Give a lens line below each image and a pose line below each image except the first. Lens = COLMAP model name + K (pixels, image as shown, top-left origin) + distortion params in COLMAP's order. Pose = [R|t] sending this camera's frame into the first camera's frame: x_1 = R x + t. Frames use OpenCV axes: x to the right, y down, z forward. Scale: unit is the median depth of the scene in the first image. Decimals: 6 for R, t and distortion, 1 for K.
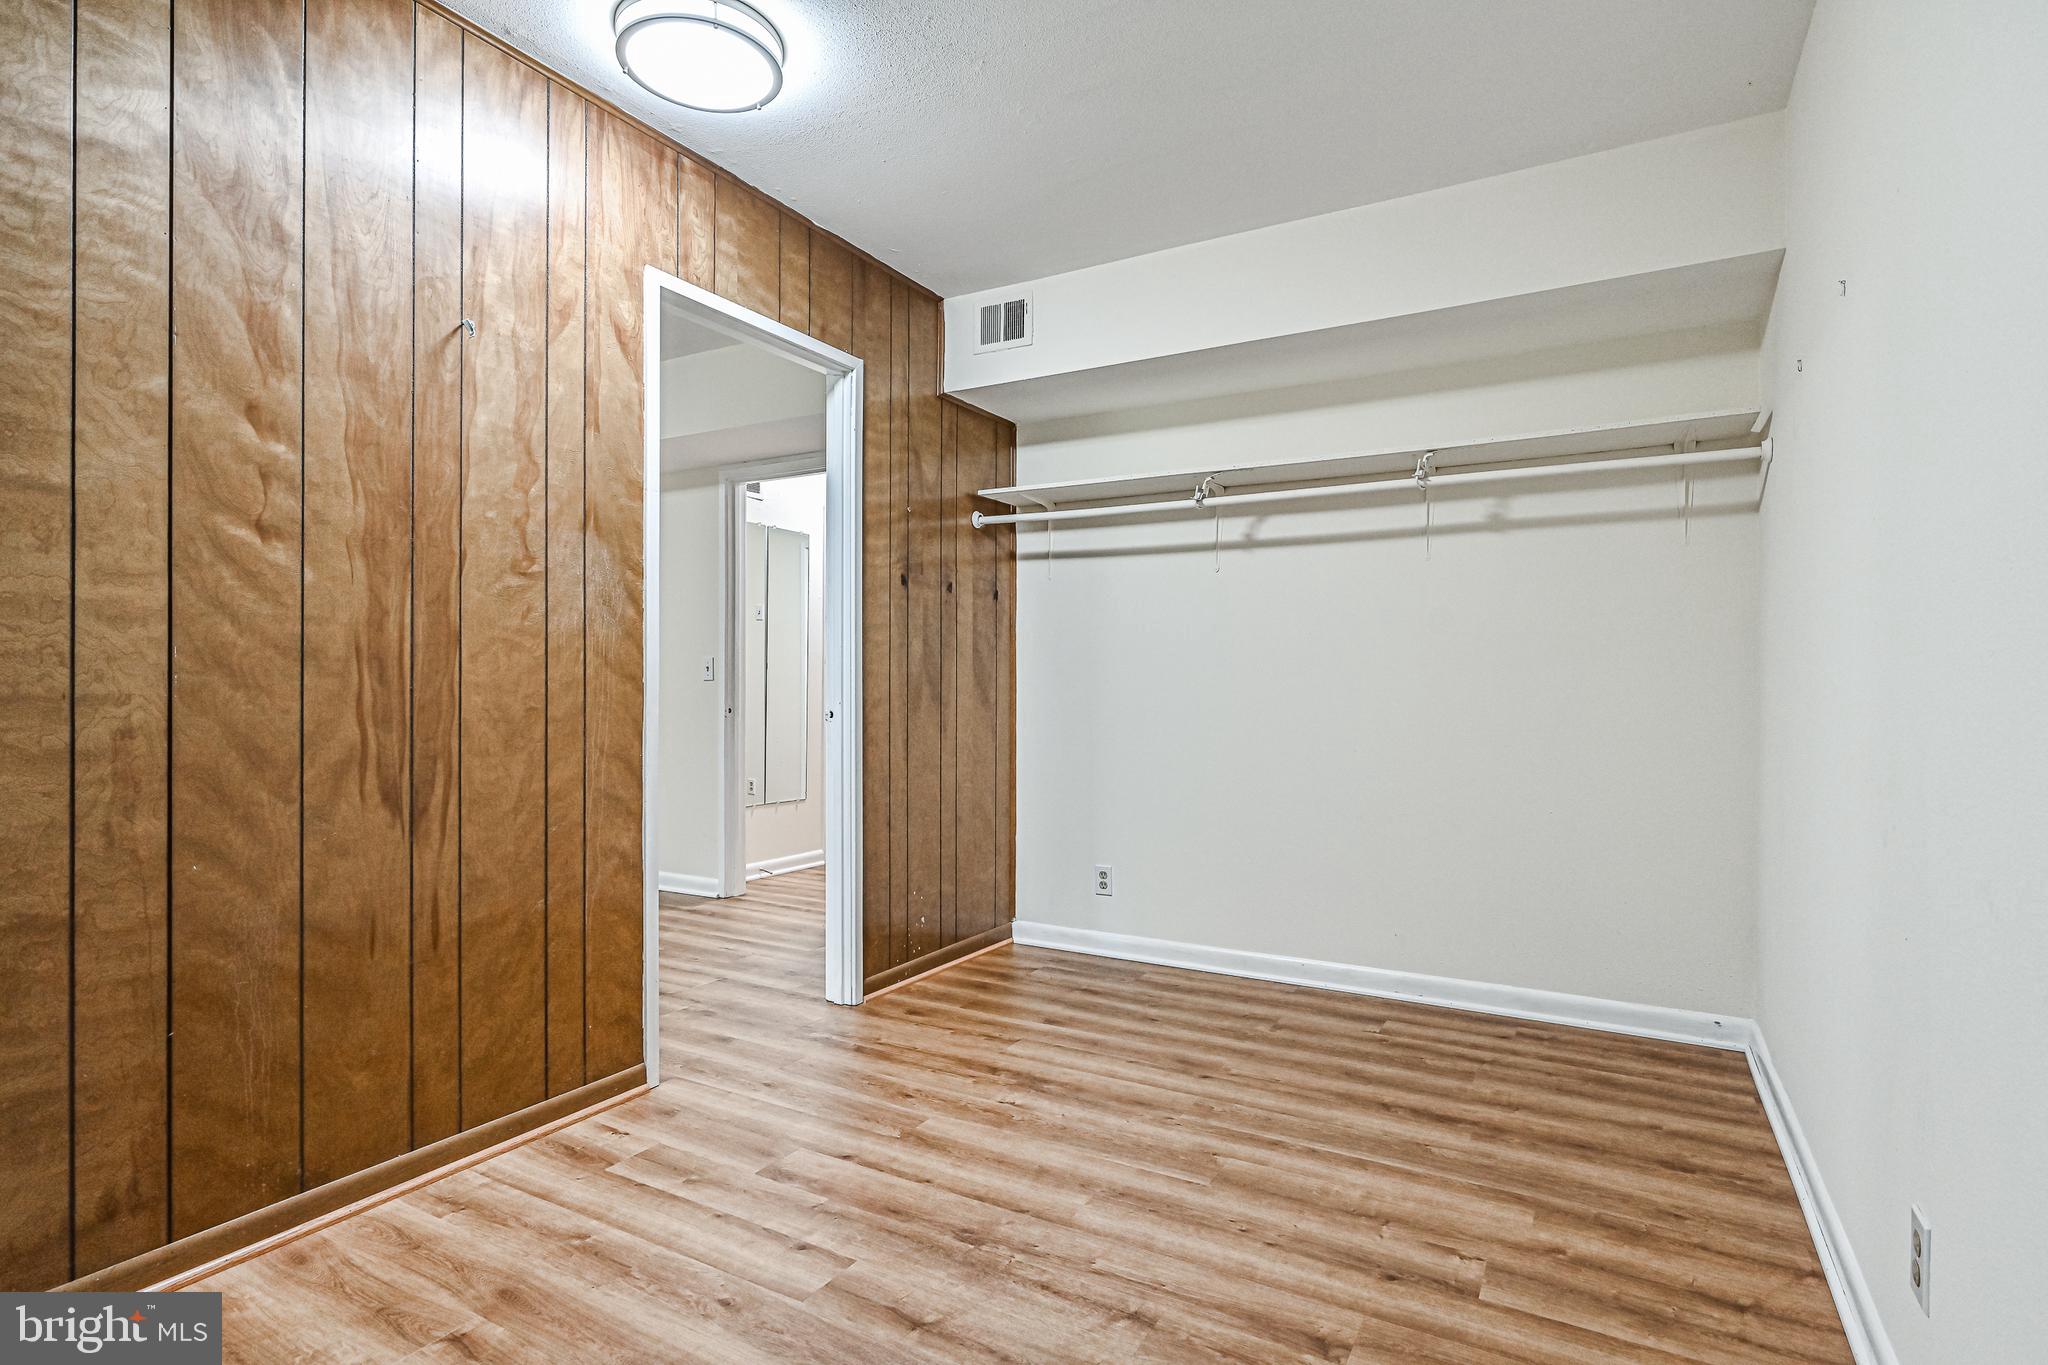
lens RADIAL K [[1039.5, 0, 1019.6], [0, 1039.5, 688.2], [0, 0, 1]] dist [0.003637, 0.000281]
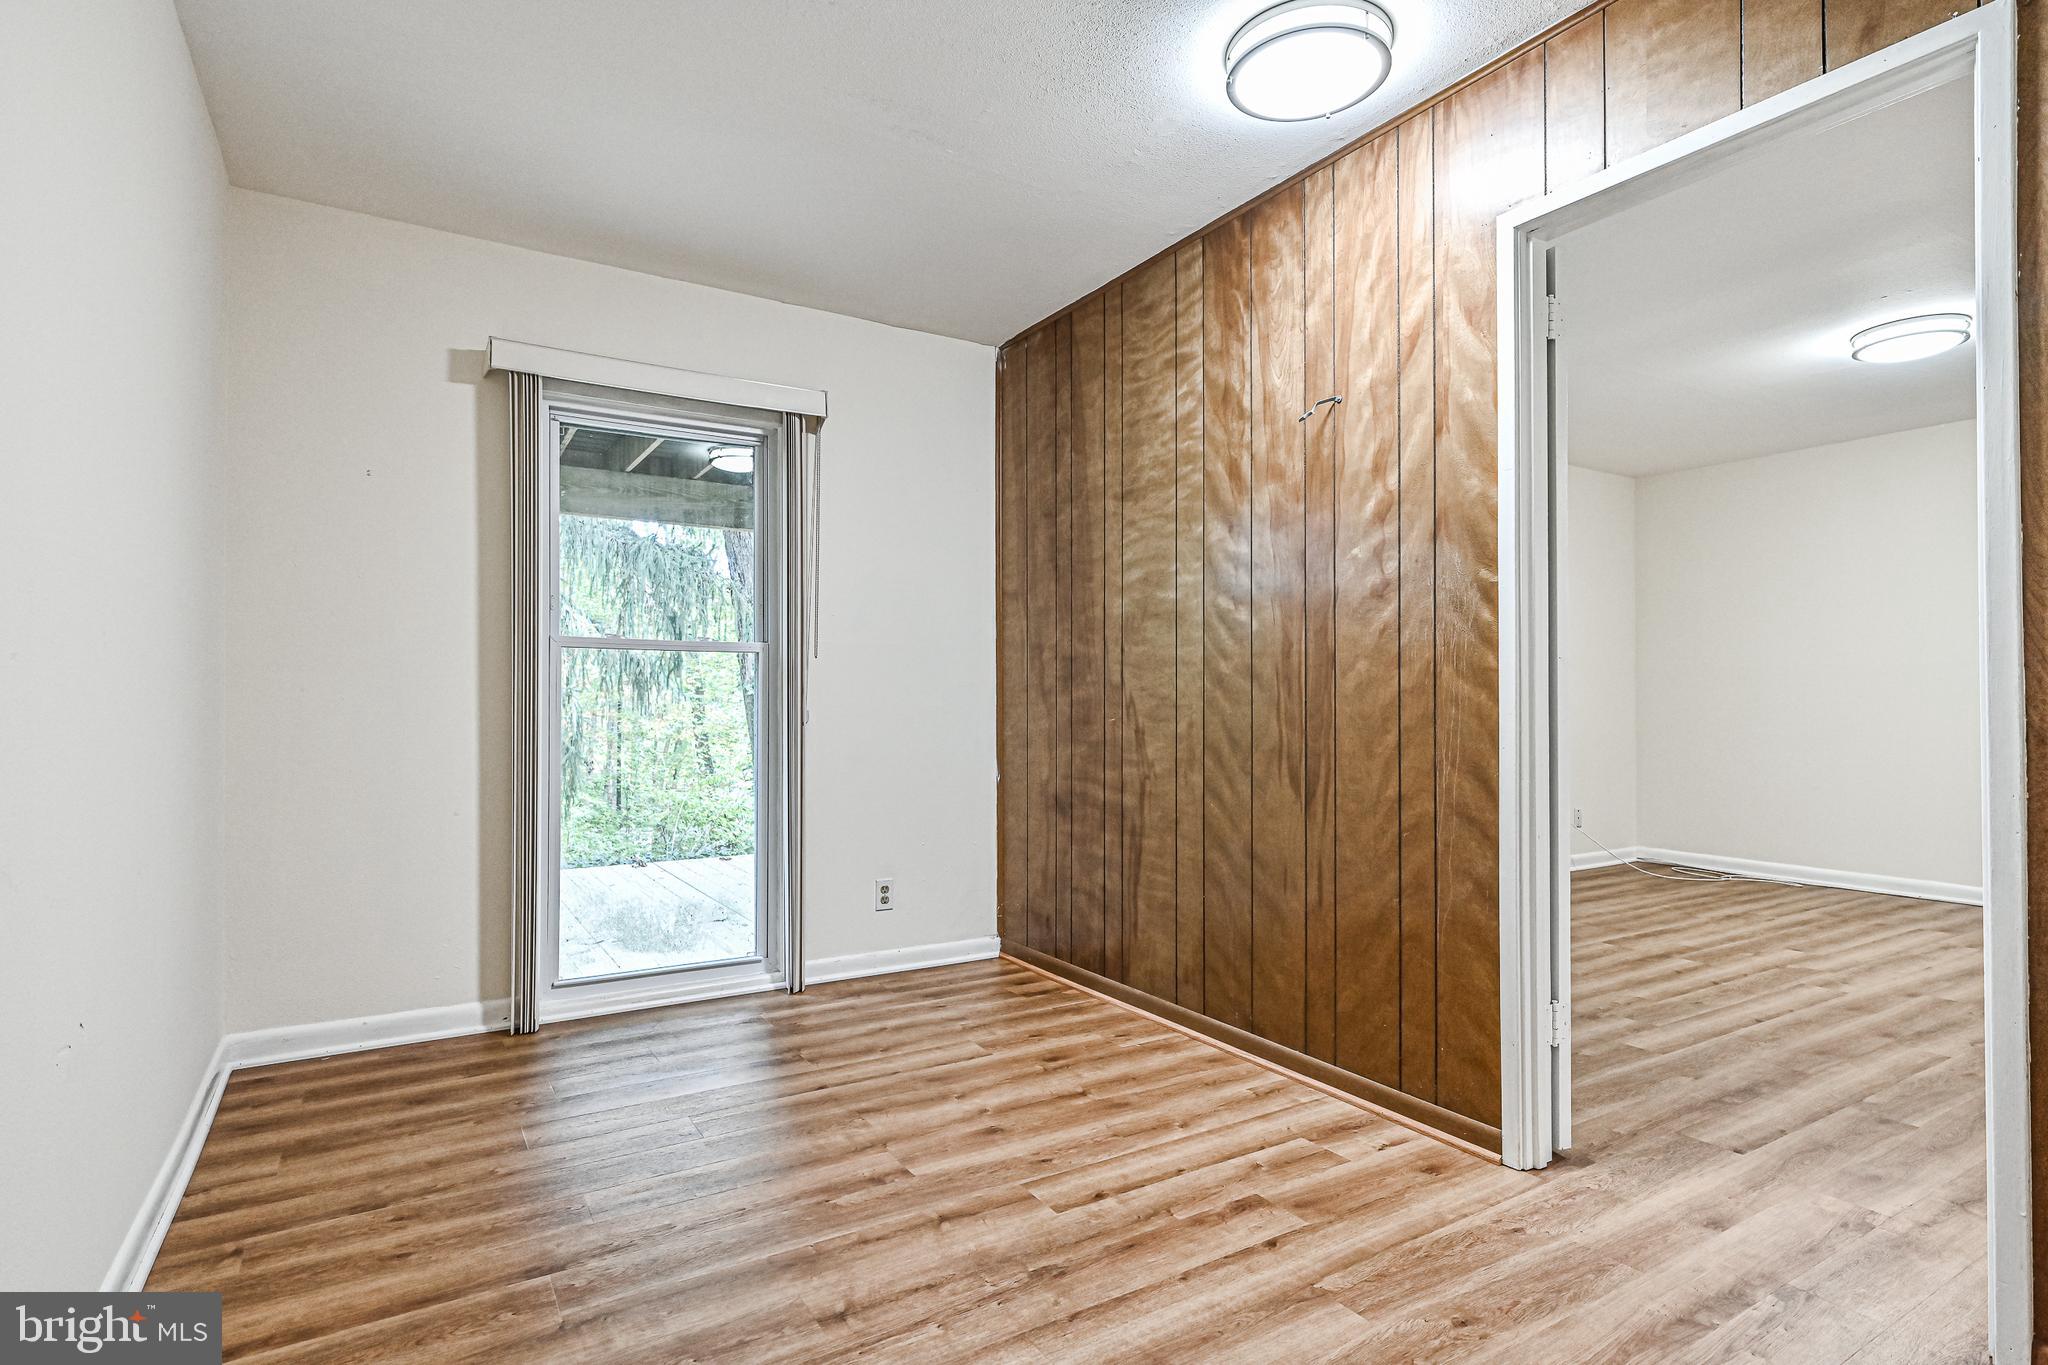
lens RADIAL K [[1039.5, 0, 1021.2], [0, 1039.5, 688.1], [0, 0, 1]] dist [0.003637, 0.000281]
pose [[-0.482036, -0.017953, -0.875967, 0.752894], [-0.003357, 0.999821, -0.018644, 0.011487], [0.876145, -0.006046, -0.482010, 1.345747]]
